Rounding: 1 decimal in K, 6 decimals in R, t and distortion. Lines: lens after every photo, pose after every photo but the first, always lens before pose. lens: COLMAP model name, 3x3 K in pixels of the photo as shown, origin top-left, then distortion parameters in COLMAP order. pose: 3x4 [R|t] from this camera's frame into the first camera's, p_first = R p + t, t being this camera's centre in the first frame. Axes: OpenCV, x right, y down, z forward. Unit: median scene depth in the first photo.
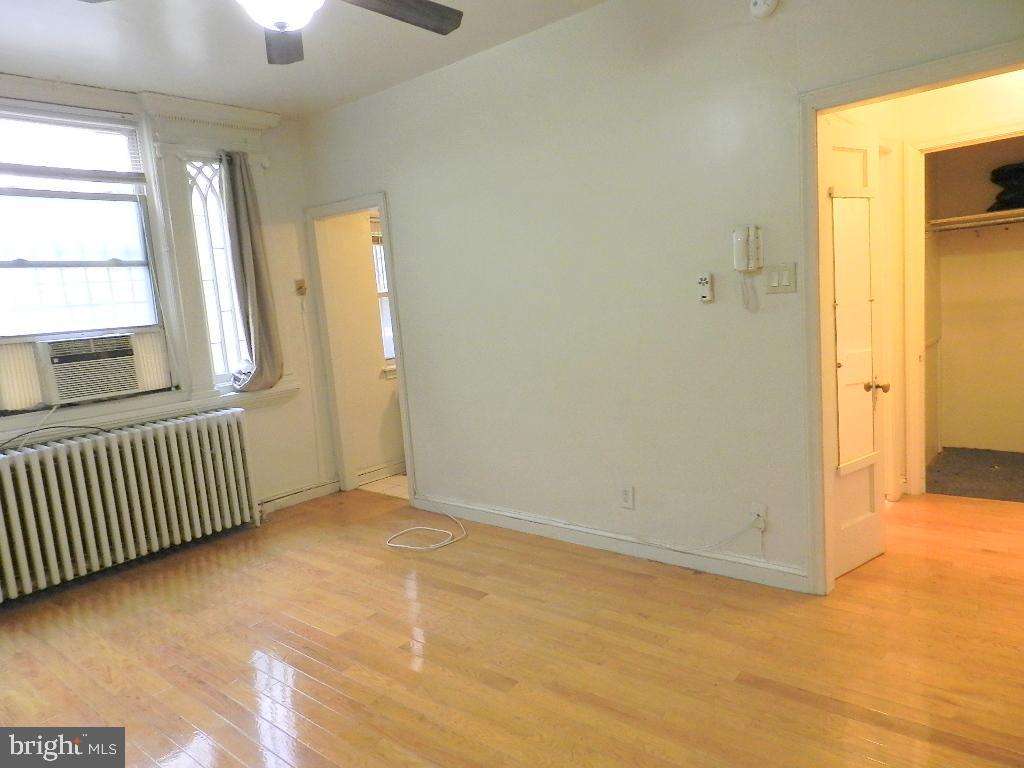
lens RADIAL K [[686.1, 0, 512.0], [0, 686.1, 384.0], [0, 0, 1]] dist [0.000702, 0.000428]
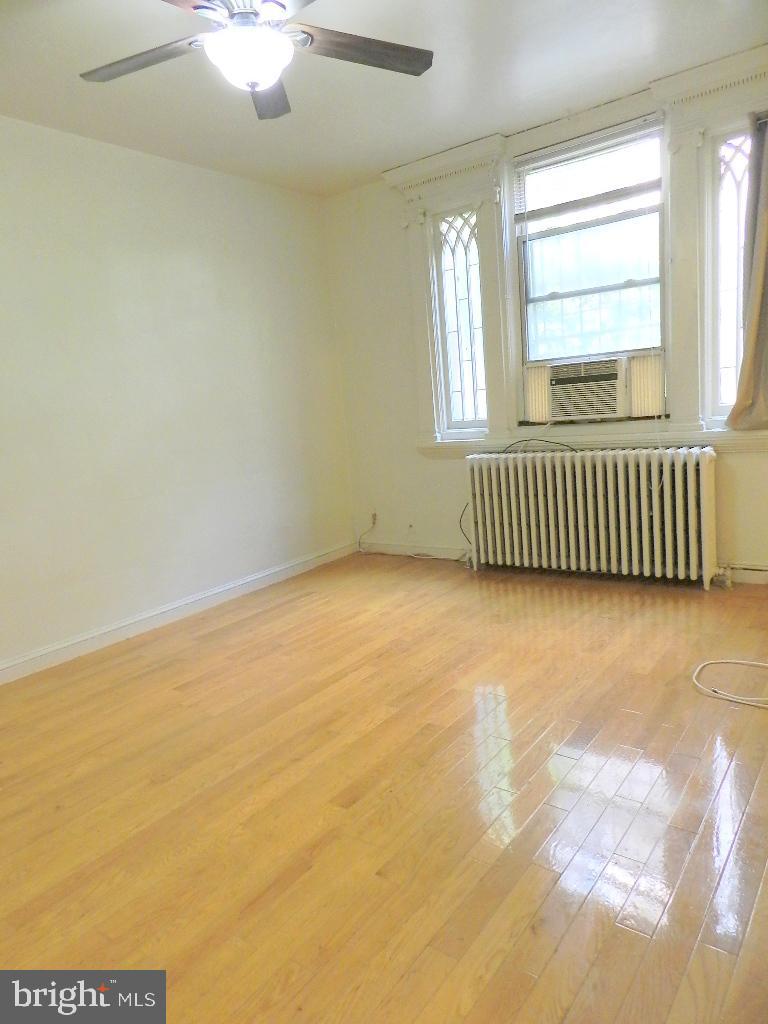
lens RADIAL K [[686.1, 0, 381.0], [0, 686.1, 519.5], [0, 0, 1]] dist [0.000702, 0.000428]
pose [[0.061012, 0.245711, -0.967421, 0.466961], [-0.047123, 0.968855, 0.243103, -0.074420], [0.997024, 0.030755, 0.070690, 0.612232]]
